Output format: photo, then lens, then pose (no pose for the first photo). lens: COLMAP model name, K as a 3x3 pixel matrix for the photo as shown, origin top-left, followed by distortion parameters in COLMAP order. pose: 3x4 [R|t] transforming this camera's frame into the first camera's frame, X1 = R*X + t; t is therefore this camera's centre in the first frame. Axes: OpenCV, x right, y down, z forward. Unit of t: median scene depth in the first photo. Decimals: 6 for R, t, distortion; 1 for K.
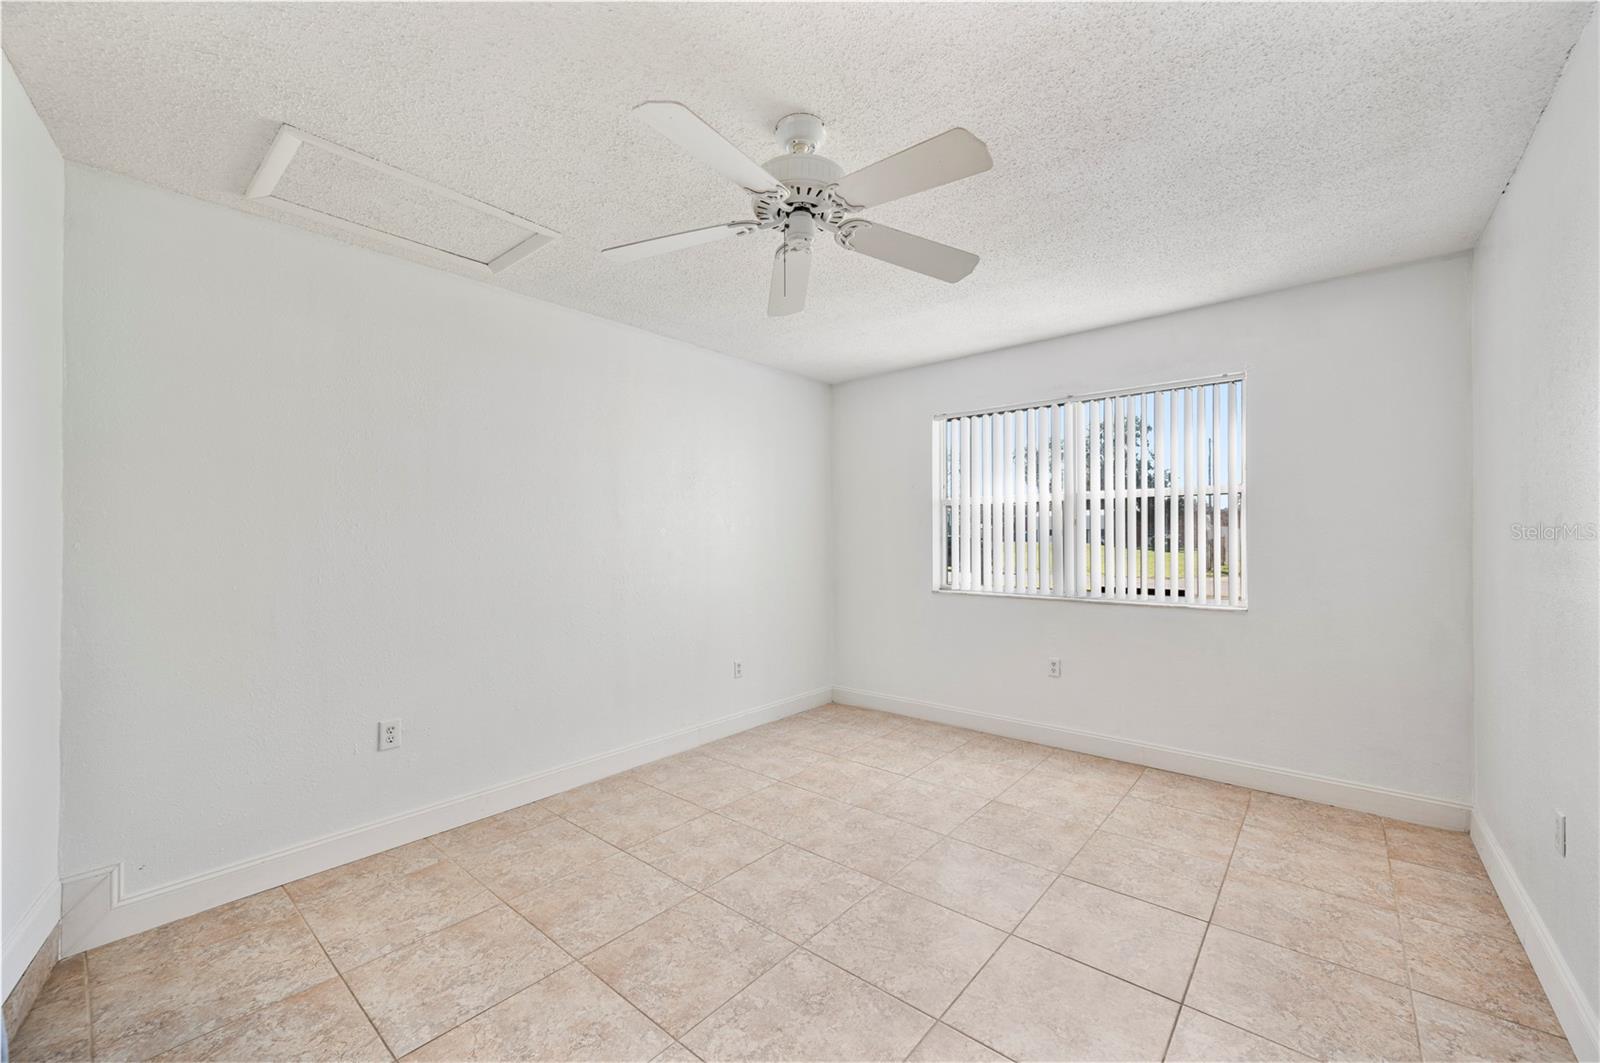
lens RADIAL K [[634.1, 0, 800.6], [0, 634.1, 536.3], [0, 0, 1]] dist [0.000285, -0.000070]
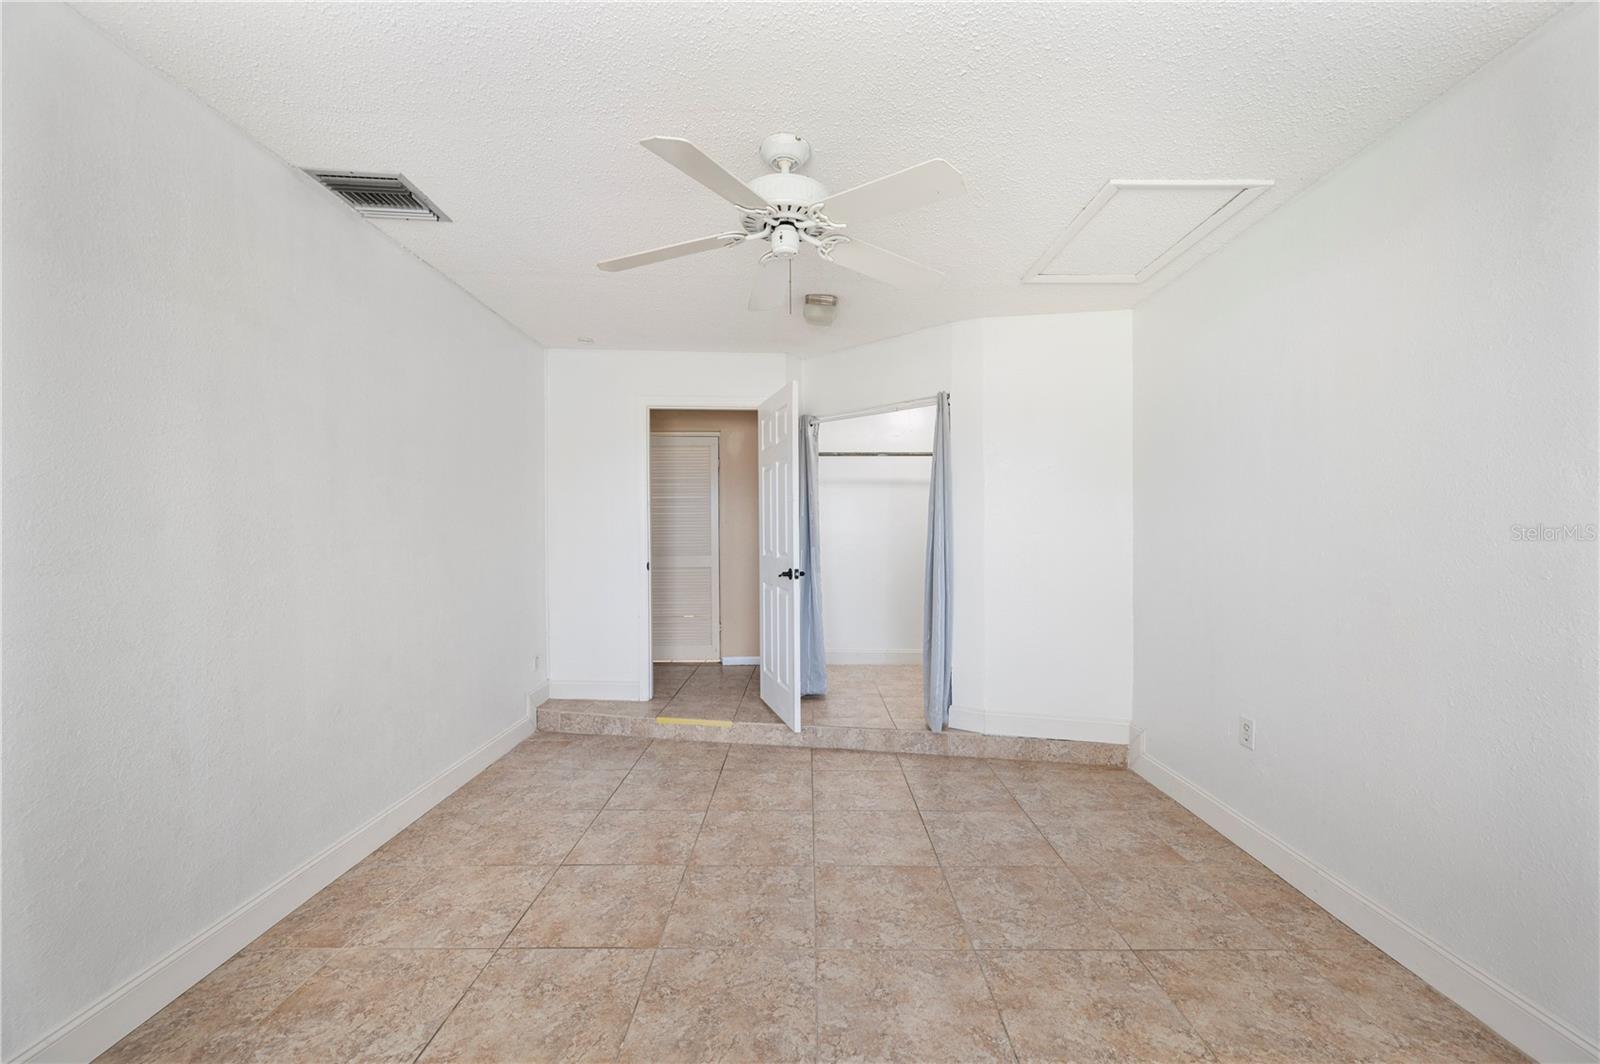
lens RADIAL K [[634.1, 0, 801.4], [0, 634.1, 531.9], [0, 0, 1]] dist [0.000285, -0.000070]
pose [[-0.766058, 0.002951, -0.642765, 0.569389], [0.005242, 0.999985, -0.001656, 0.013282], [0.642750, -0.004638, -0.766062, 1.554287]]
